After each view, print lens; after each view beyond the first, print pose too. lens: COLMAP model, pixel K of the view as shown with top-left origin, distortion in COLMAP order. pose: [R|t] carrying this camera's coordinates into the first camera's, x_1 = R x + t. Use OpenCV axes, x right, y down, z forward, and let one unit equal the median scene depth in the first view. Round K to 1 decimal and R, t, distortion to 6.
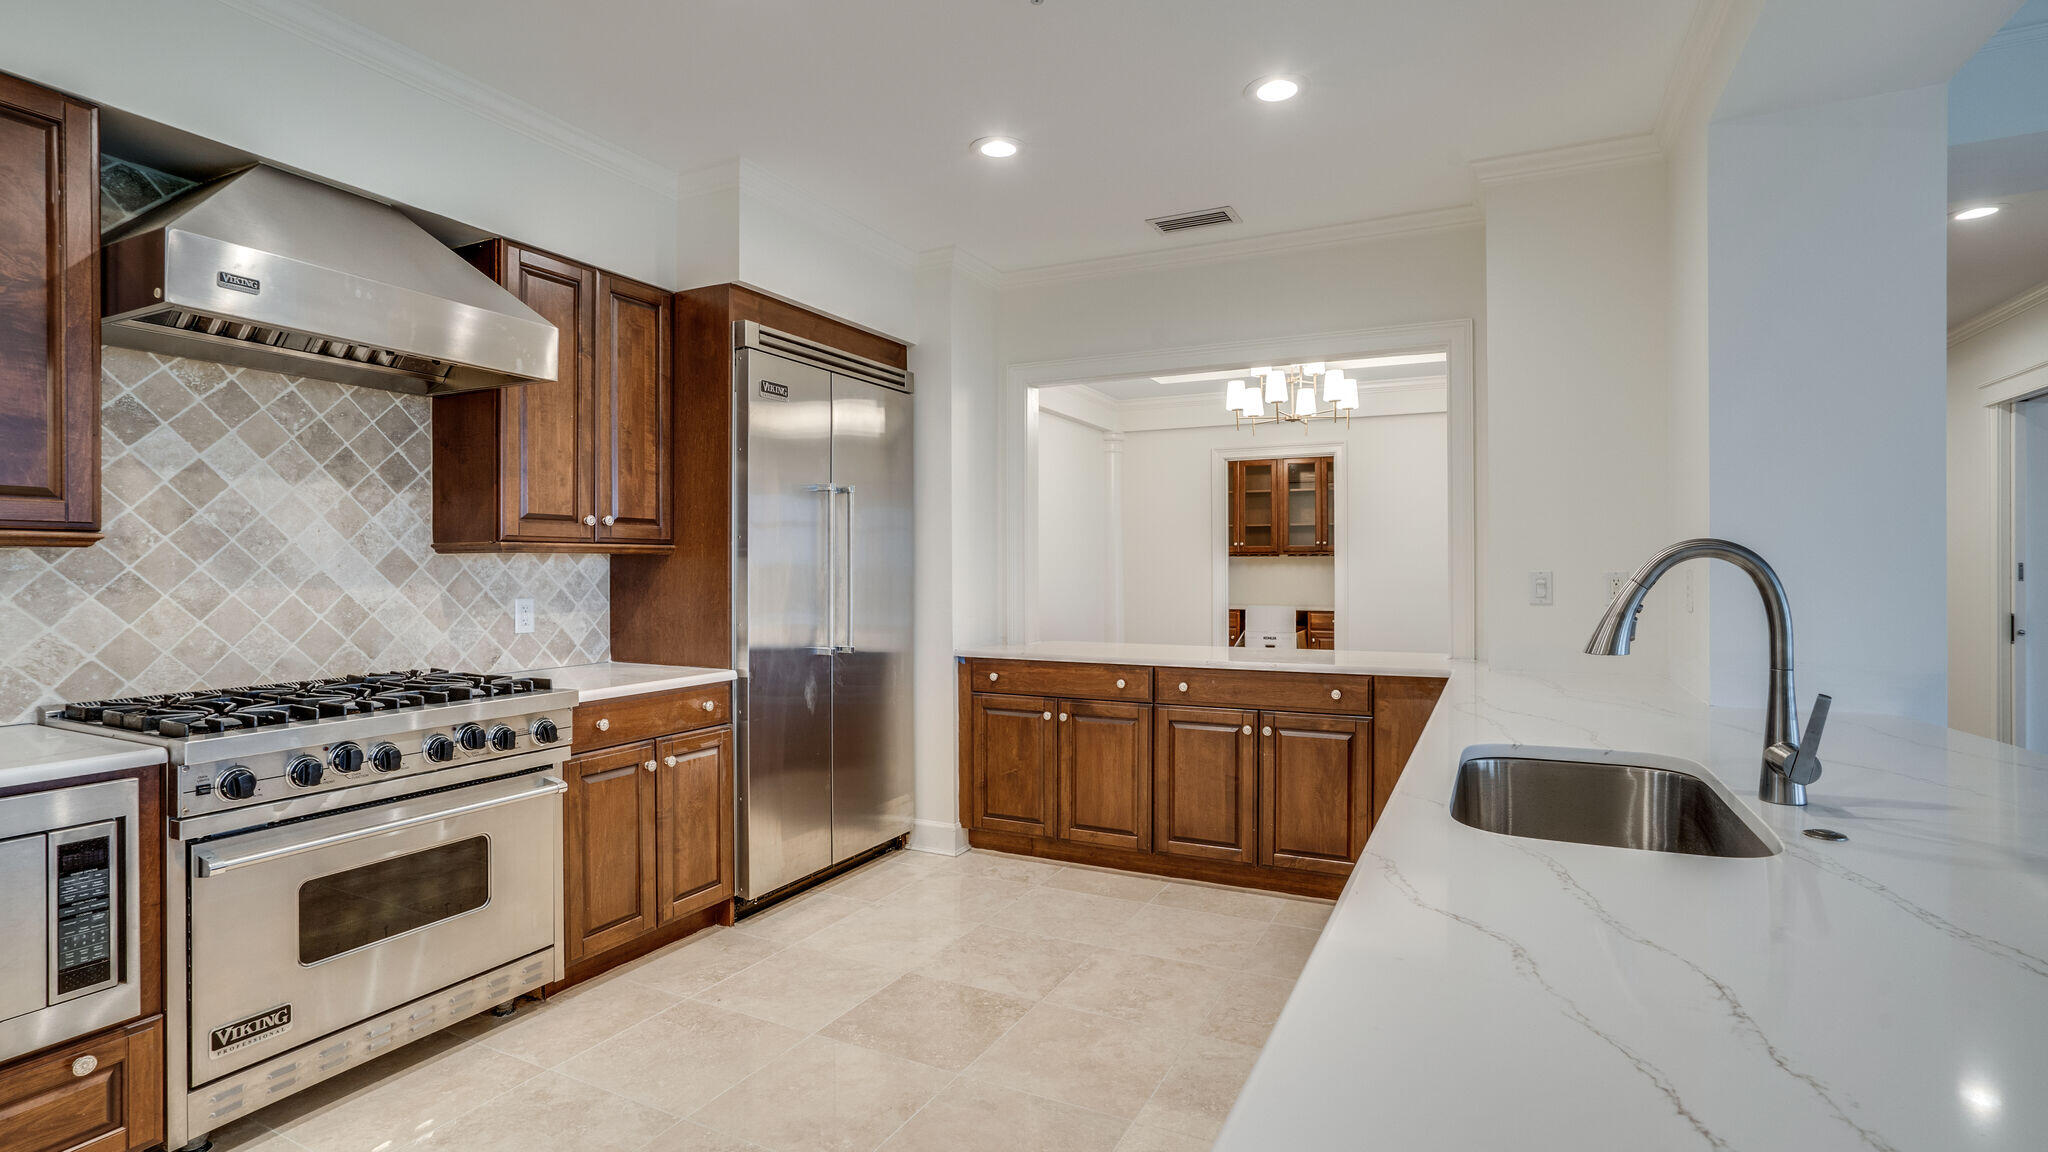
lens RADIAL K [[971.6, 0, 1024.0], [0, 971.6, 576.0], [0, 0, 1]] dist [-0.052778, 0.027732]
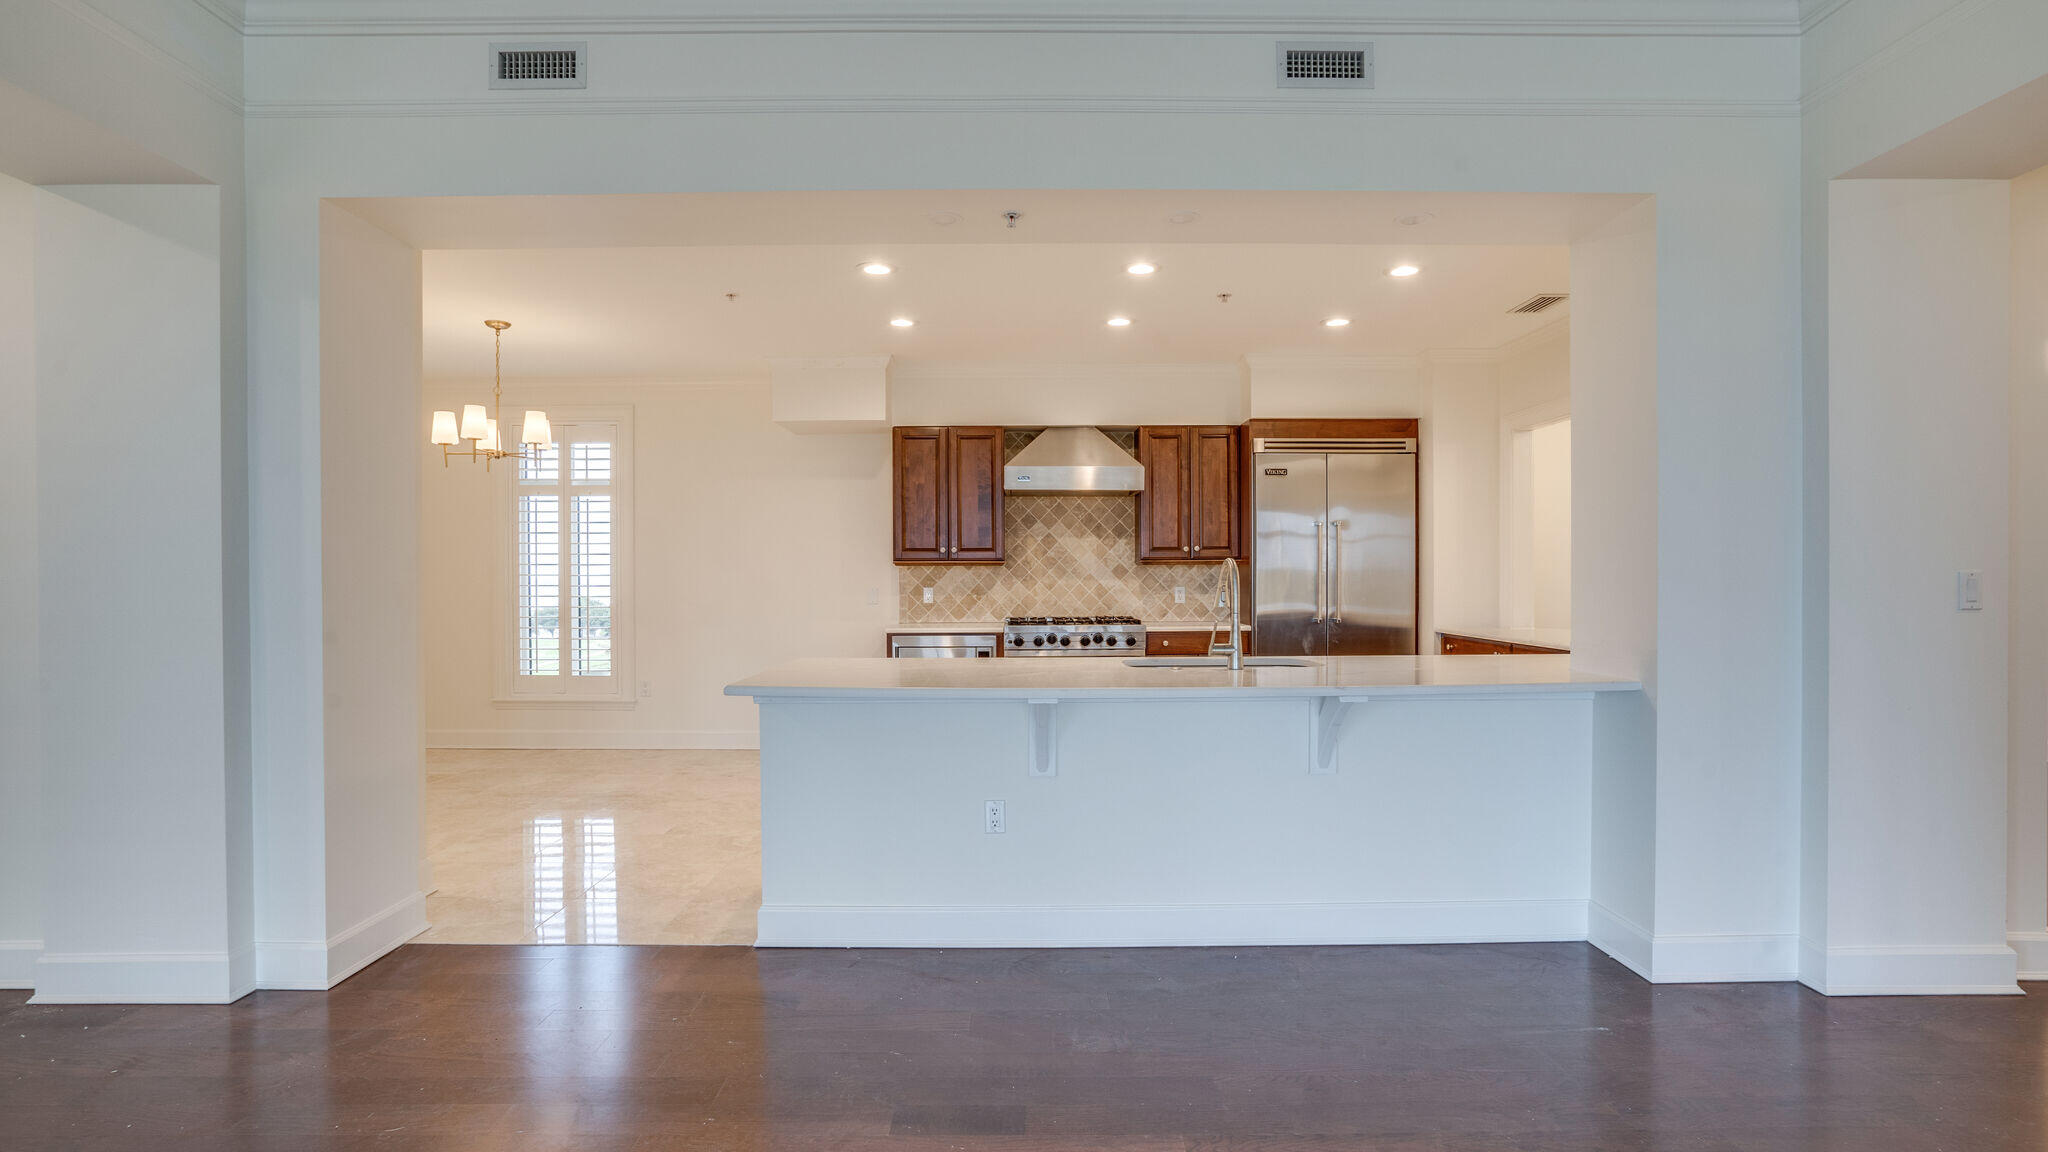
lens RADIAL K [[971.6, 0, 1024.0], [0, 971.6, 576.0], [0, 0, 1]] dist [-0.052778, 0.027732]
pose [[0.452699, 0.001084, -0.891663, 1.413916], [-0.004134, 0.999991, -0.000883, 0.004754], [0.891654, 0.004086, 0.452699, -0.296333]]
